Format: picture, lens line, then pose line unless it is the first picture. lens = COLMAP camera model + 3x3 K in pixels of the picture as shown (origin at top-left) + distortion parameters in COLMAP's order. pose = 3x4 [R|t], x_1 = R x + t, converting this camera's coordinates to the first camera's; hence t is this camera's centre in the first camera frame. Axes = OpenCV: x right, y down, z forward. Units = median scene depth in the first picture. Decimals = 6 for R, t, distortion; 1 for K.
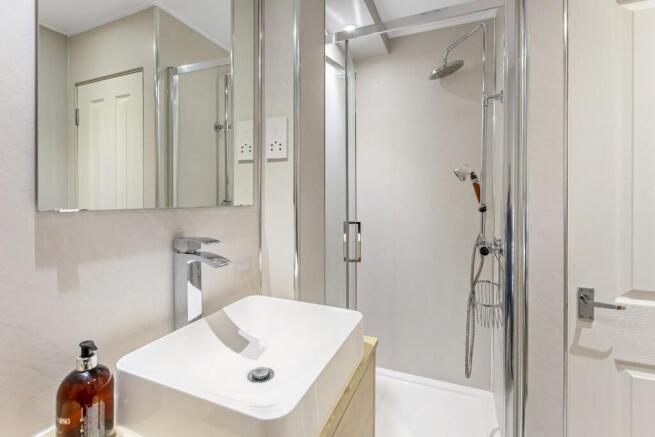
lens RADIAL K [[310.9, 0, 319.9], [0, 310.9, 200.6], [0, 0, 1]] dist [0.011877, -0.000862]
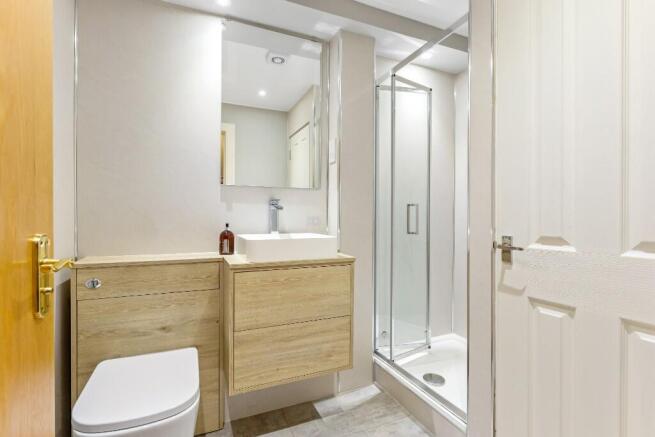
lens RADIAL K [[310.9, 0, 328.4], [0, 310.9, 219.4], [0, 0, 1]] dist [0.011877, -0.000862]
pose [[0.732423, -0.002308, -0.680846, 1.170156], [-0.001378, 0.999987, -0.004873, 0.223027], [0.680848, 0.004507, 0.732411, -0.345955]]
